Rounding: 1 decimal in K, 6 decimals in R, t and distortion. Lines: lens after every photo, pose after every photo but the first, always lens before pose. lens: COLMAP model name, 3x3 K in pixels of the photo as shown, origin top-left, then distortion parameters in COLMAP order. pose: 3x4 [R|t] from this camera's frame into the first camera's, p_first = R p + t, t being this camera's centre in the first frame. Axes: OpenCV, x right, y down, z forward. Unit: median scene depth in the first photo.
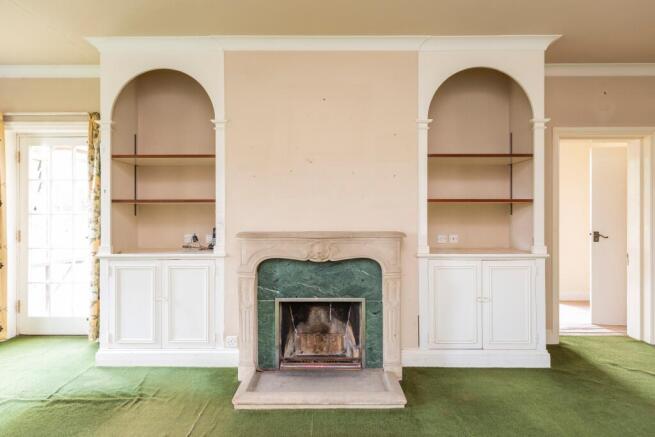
lens RADIAL K [[379.3, 0, 327.8], [0, 379.3, 234.3], [0, 0, 1]] dist [0.000370, -0.000047]
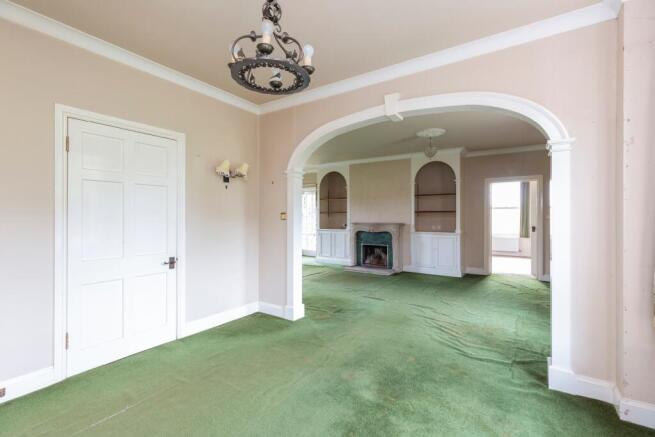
lens RADIAL K [[296.9, 0, 327.5], [0, 296.9, 218.5], [0, 0, 1]] dist [0.025130, -0.000005]
pose [[0.838156, 0.004501, -0.545412, 0.919276], [-0.003078, 0.999989, 0.003523, -0.046665], [0.545422, -0.001274, 0.838161, -1.159643]]
